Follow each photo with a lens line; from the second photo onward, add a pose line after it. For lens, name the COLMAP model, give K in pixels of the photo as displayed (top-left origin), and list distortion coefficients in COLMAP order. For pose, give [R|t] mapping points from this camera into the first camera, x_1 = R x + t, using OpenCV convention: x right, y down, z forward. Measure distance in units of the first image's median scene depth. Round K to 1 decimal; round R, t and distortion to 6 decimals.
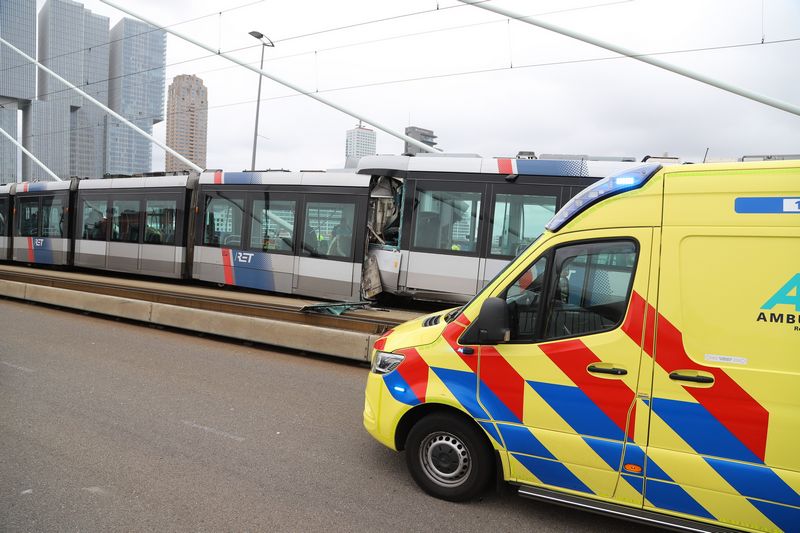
lens RADIAL K [[543.3, 0, 400.6], [0, 543.3, 275.1], [0, 0, 1]] dist [-0.098609, 0.002737]
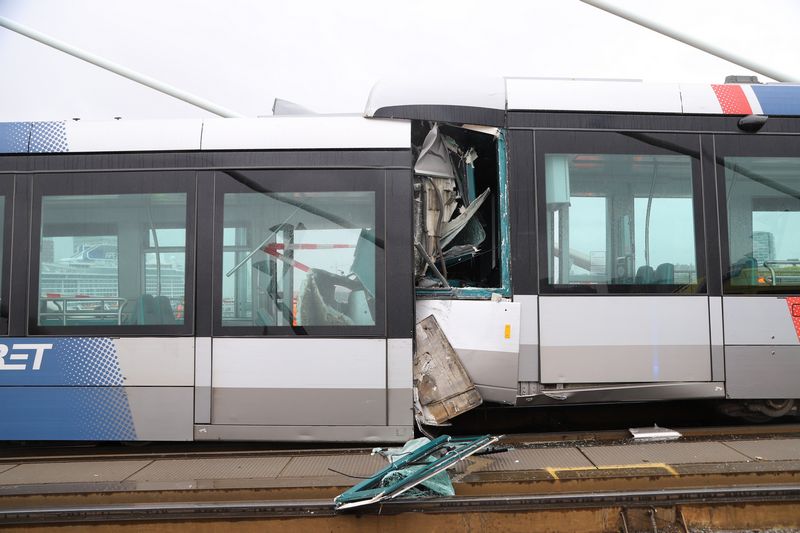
lens RADIAL K [[670.9, 0, 404.2], [0, 670.9, 280.7], [0, 0, 1]] dist [-0.088508, 0.080737]
pose [[0.881345, -0.069034, 0.467403, -0.298908], [0.104030, 0.993344, -0.049447, -0.039284], [-0.460879, 0.092204, 0.882660, 0.558288]]
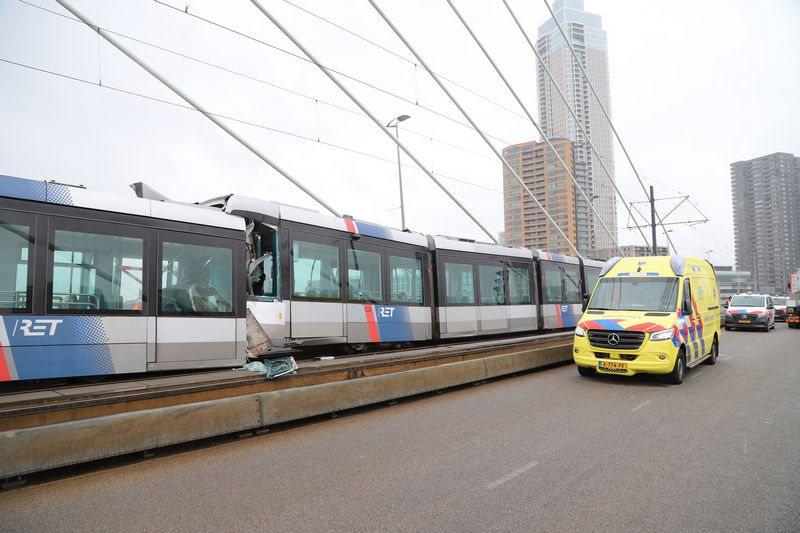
lens RADIAL K [[543.3, 0, 400.6], [0, 543.3, 275.1], [0, 0, 1]] dist [-0.098609, 0.002737]
pose [[0.197367, -0.006084, 0.980311, -0.856097], [0.066849, 0.997737, -0.007267, -0.066742], [-0.978048, 0.066967, 0.197327, 0.574735]]
